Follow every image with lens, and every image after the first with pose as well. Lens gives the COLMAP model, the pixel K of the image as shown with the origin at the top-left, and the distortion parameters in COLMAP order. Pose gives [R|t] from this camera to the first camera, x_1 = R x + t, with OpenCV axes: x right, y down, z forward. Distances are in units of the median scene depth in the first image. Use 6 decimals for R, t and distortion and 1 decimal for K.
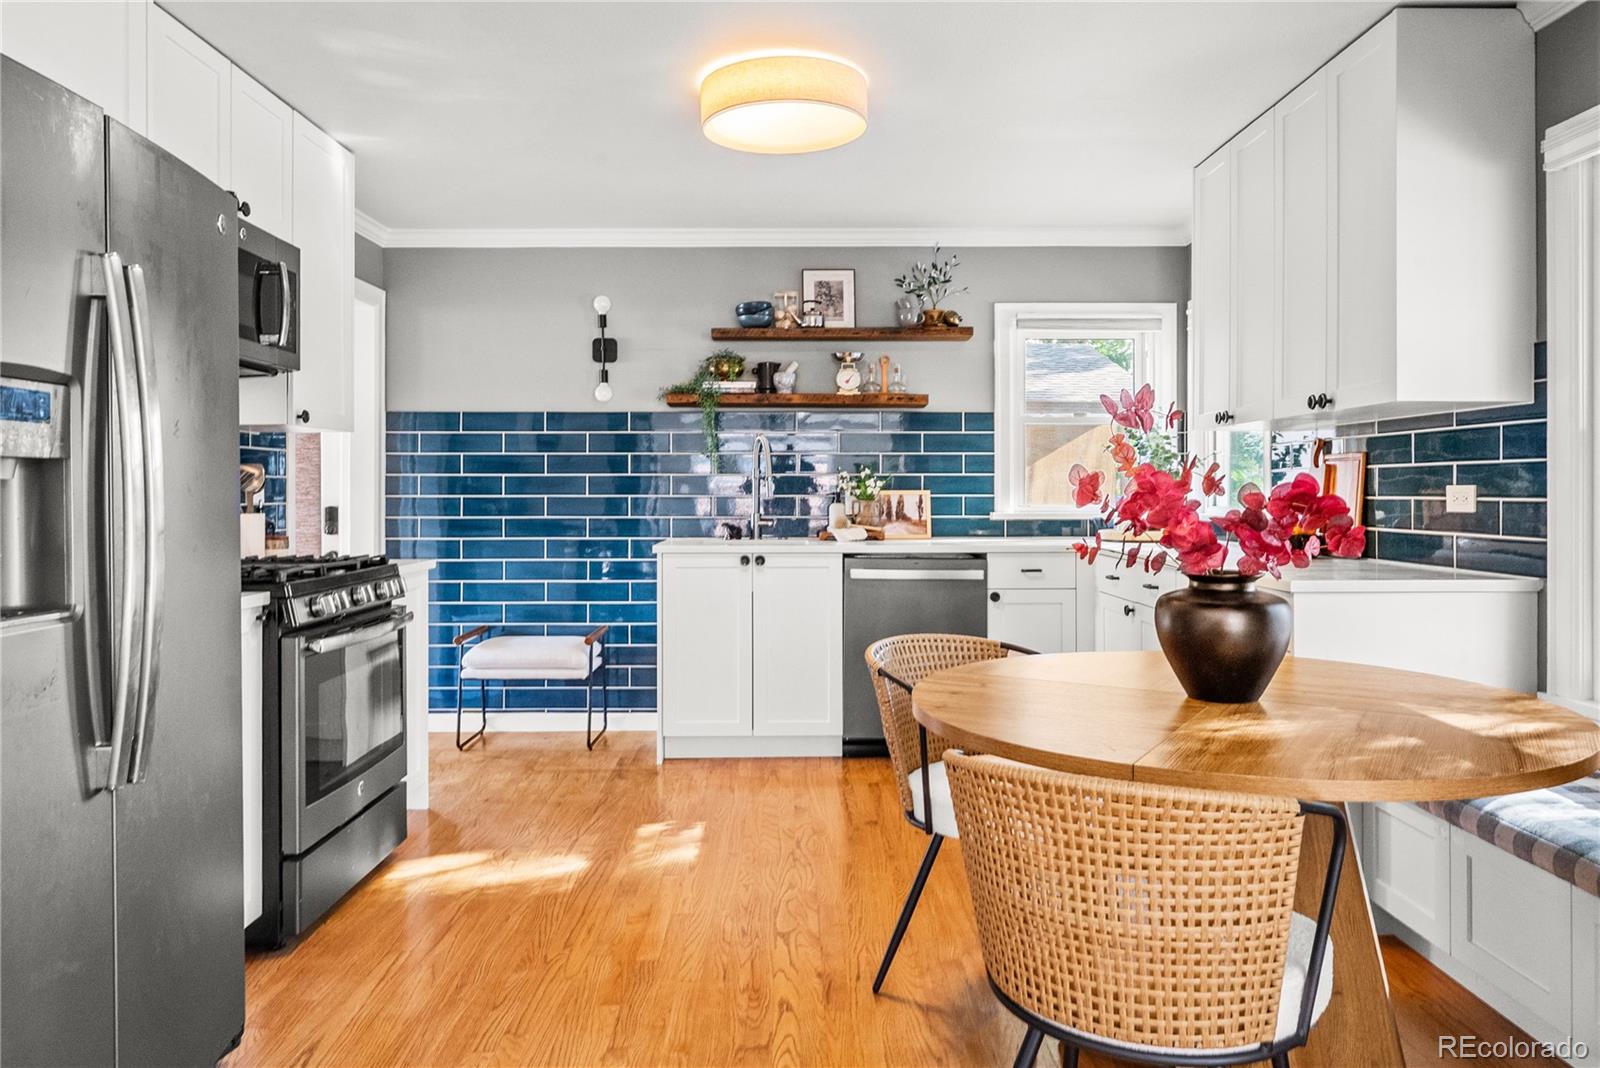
lens RADIAL K [[1074.9, 0, 791.7], [0, 1074.9, 488.8], [0, 0, 1]] dist [-0.000350, -0.001396]
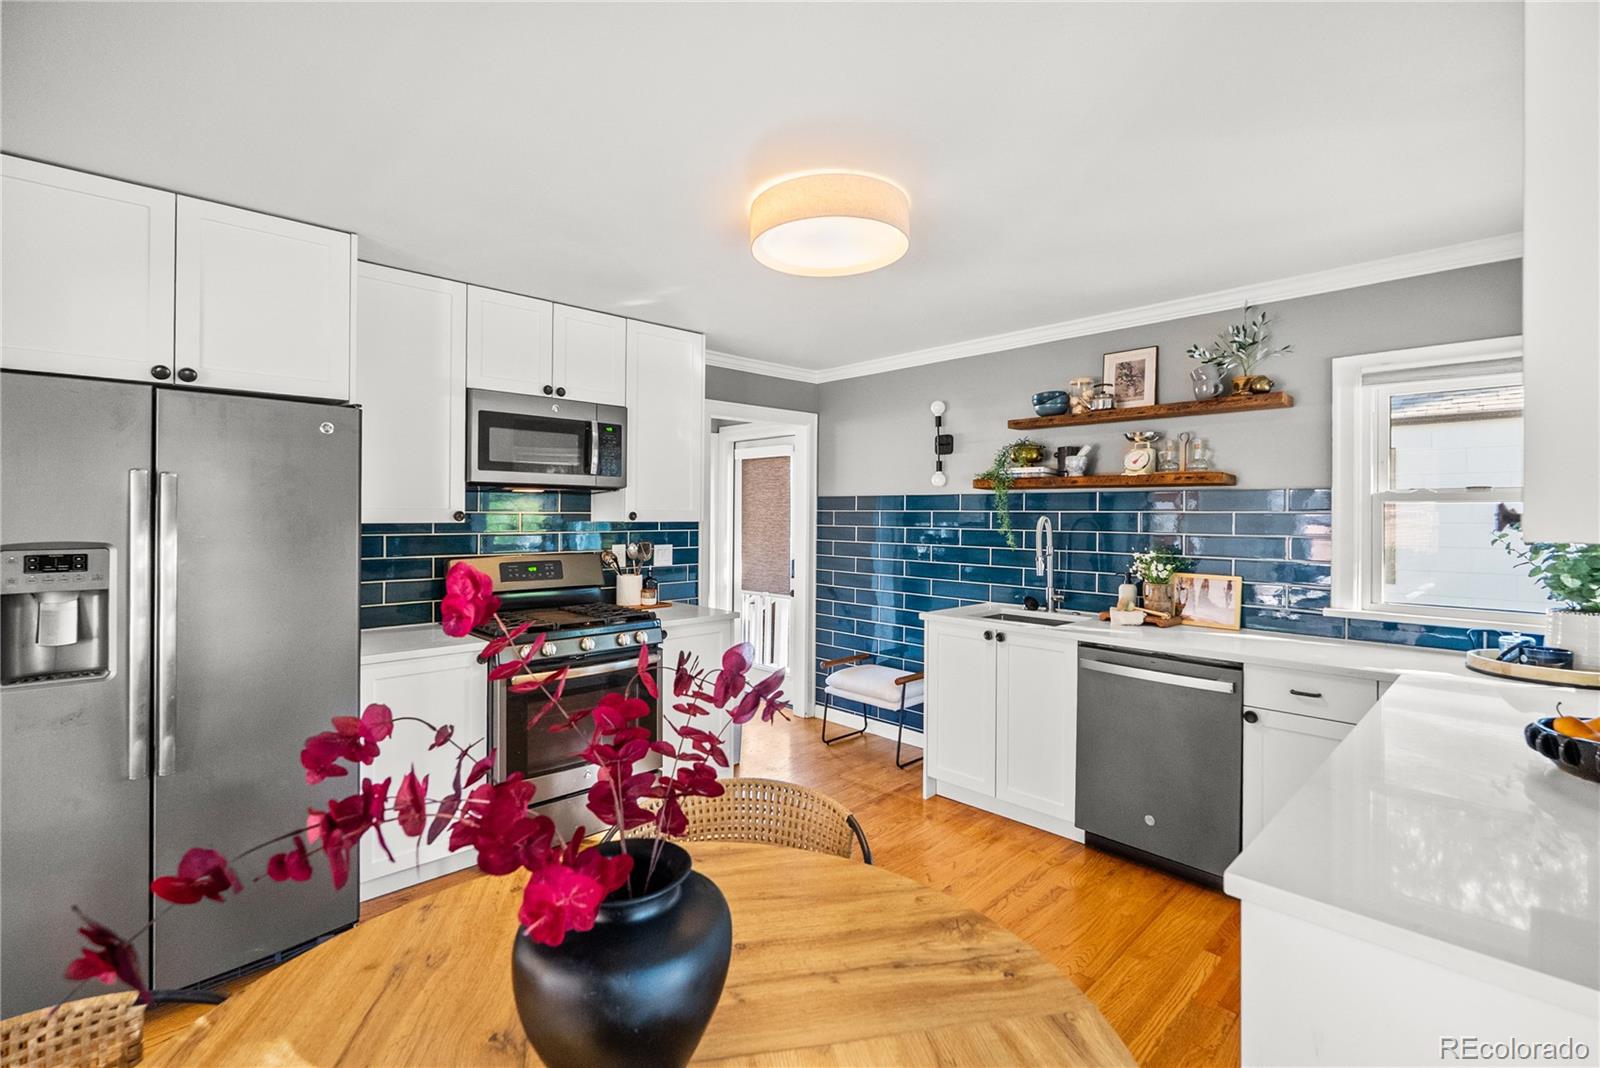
lens RADIAL K [[716.5, 0, 816.1], [0, 716.5, 511.7], [0, 0, 1]] dist [-0.017758, 0.006786]
pose [[0.691344, 0.003887, -0.722516, 0.322177], [-0.005744, 0.999983, -0.000117, -0.051993], [0.722503, 0.004231, 0.691354, 0.334310]]
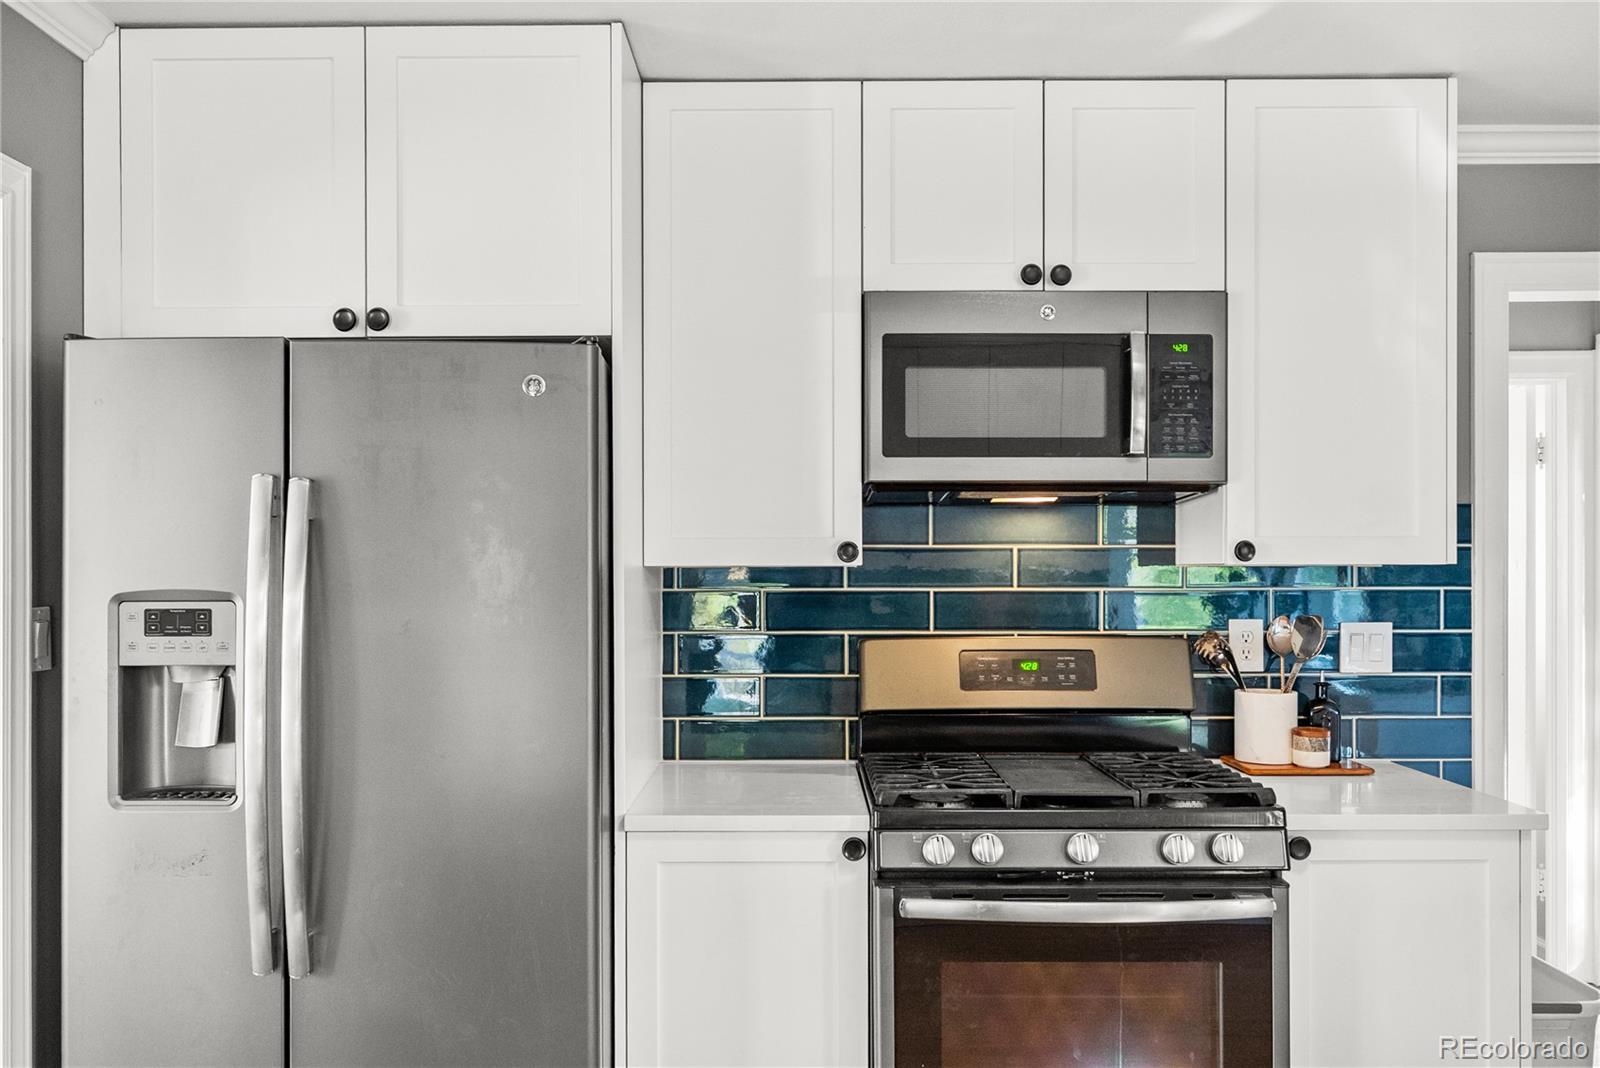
lens RADIAL K [[1288.2, 0, 818.9], [0, 1288.2, 562.0], [0, 0, 1]] dist [-0.015122, -0.016535]
pose [[-0.015242, 0.003788, -0.999877, 0.217623], [0.002417, 0.999990, 0.003752, -0.044595], [0.999881, -0.002359, -0.015251, 0.527072]]
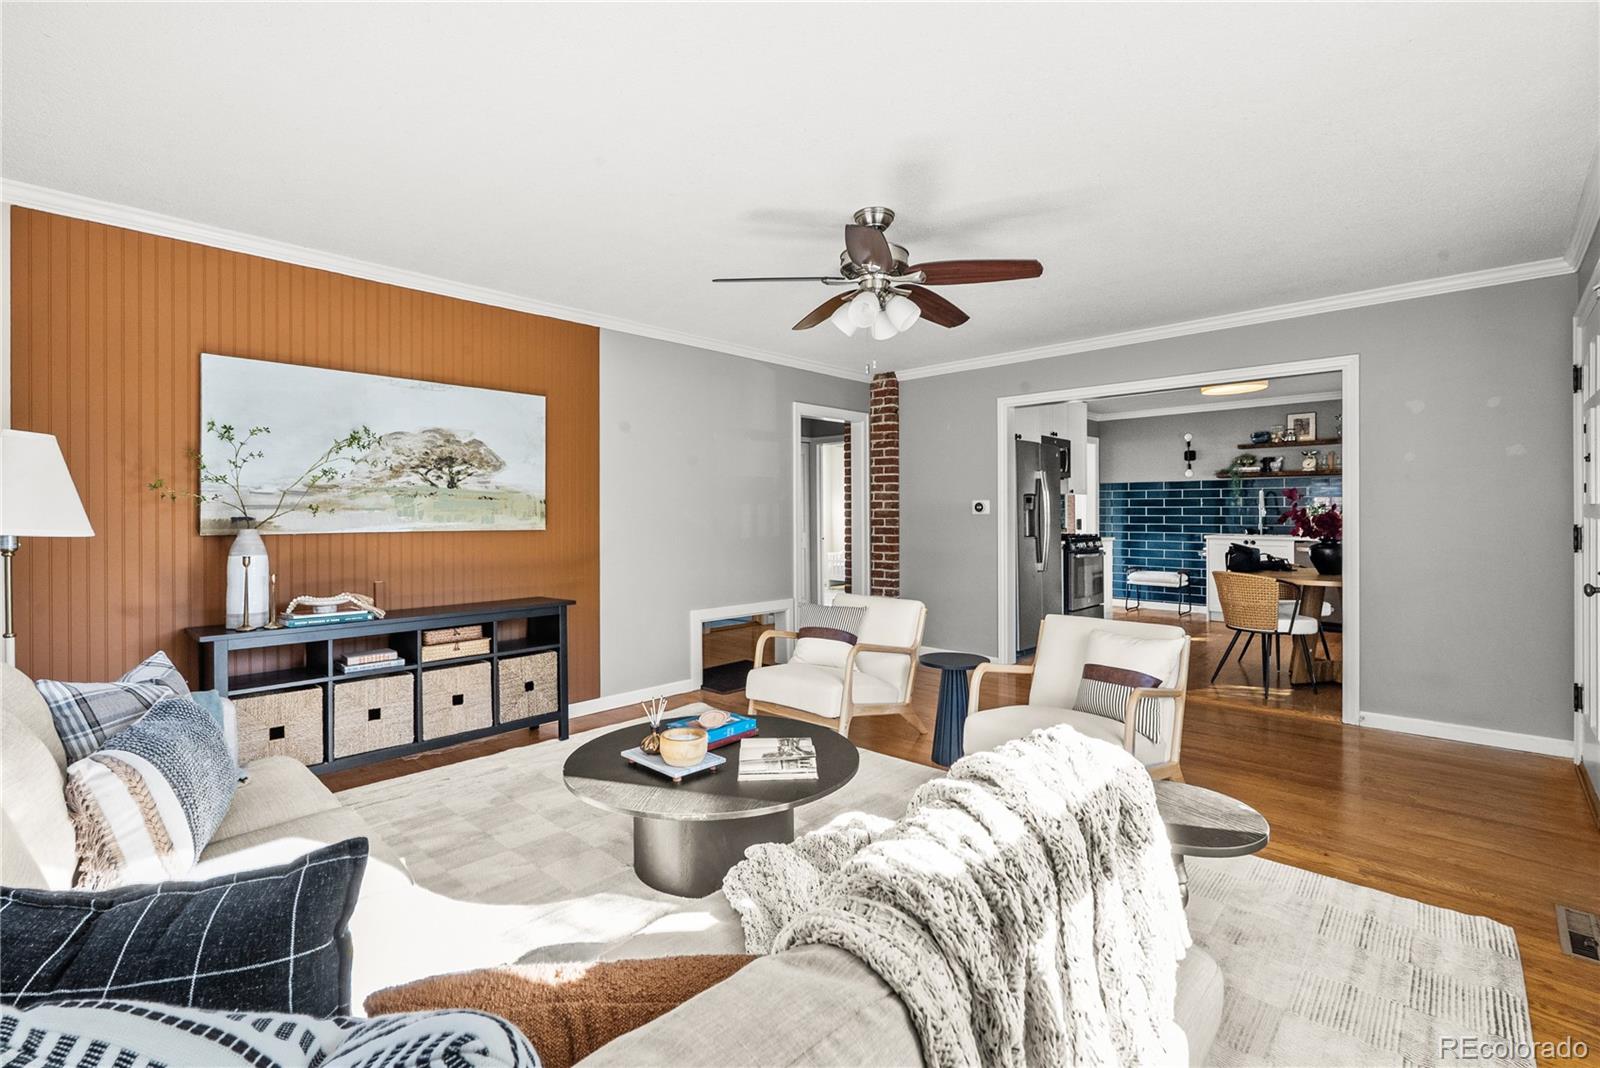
lens RADIAL K [[716.5, 0, 804.4], [0, 716.5, 507.5], [0, 0, 1]] dist [-0.017758, 0.006786]
pose [[0.721949, -0.001637, -0.691944, 0.314123], [-0.000338, 0.999996, -0.002719, -0.007644], [0.691946, 0.002198, 0.721946, -0.769229]]
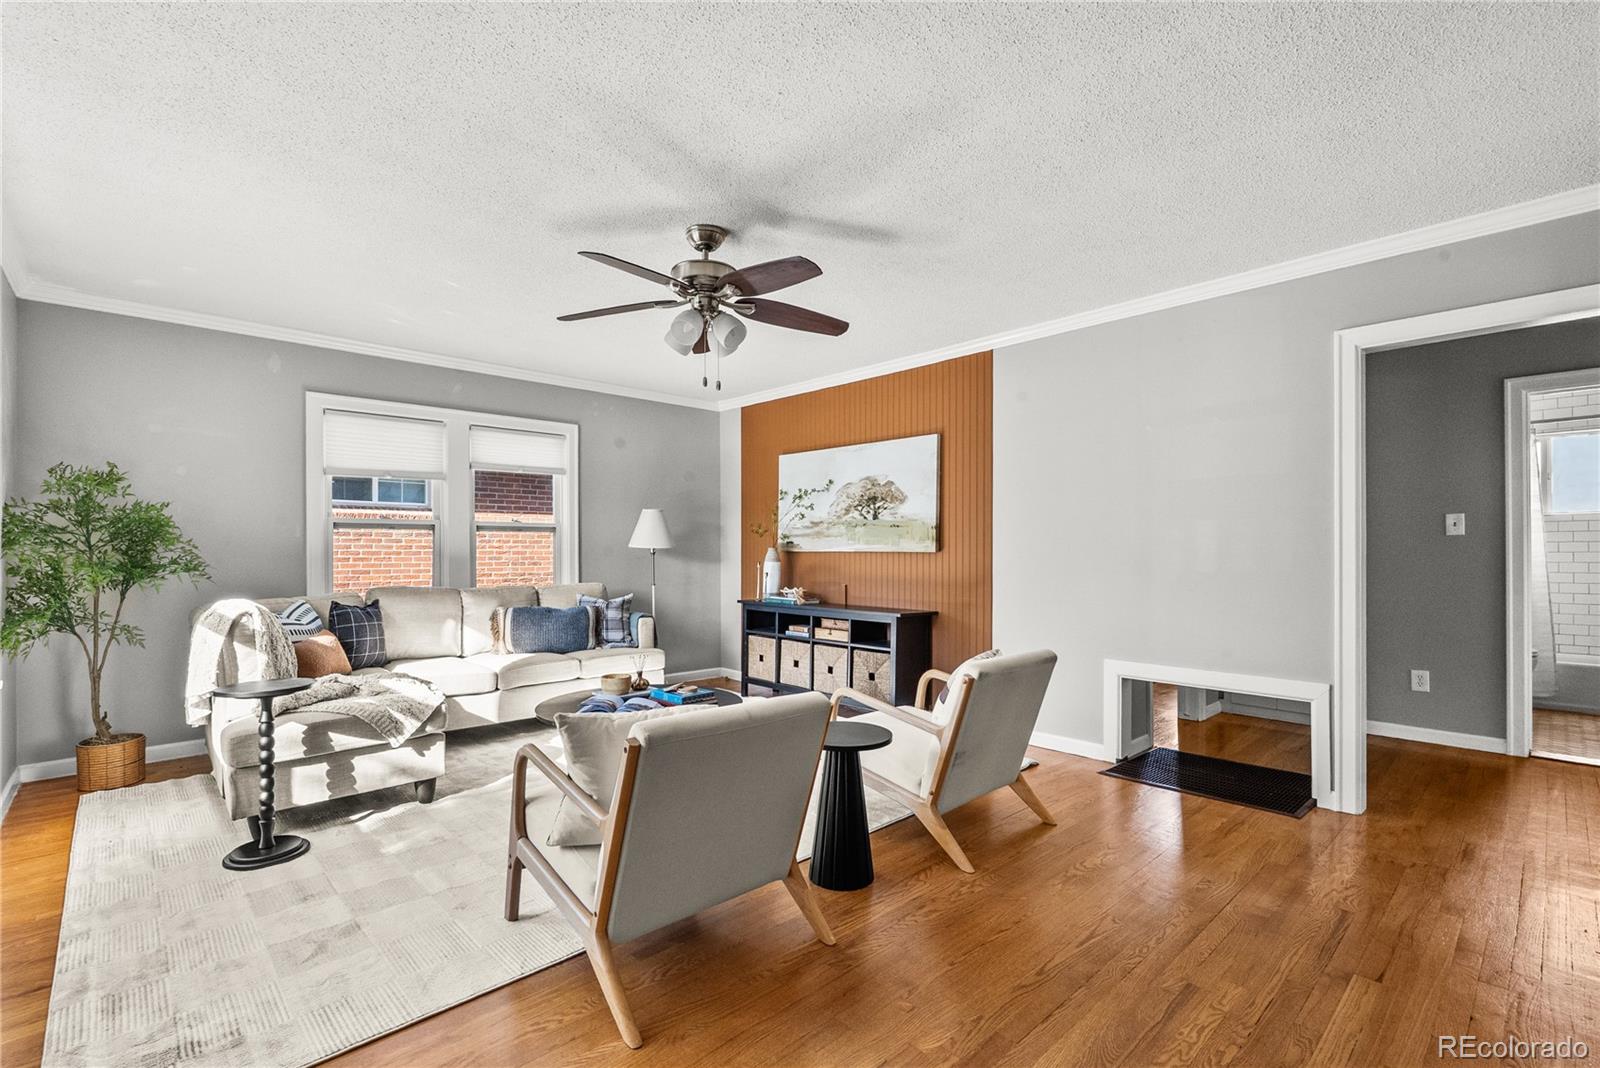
lens RADIAL K [[716.5, 0, 799.5], [0, 716.5, 541.6], [0, 0, 1]] dist [-0.017758, 0.006786]
pose [[-0.727865, 0.001109, -0.685720, 0.232098], [0.005918, 0.999972, -0.004665, 0.054423], [0.685695, -0.007453, -0.727850, 3.817563]]
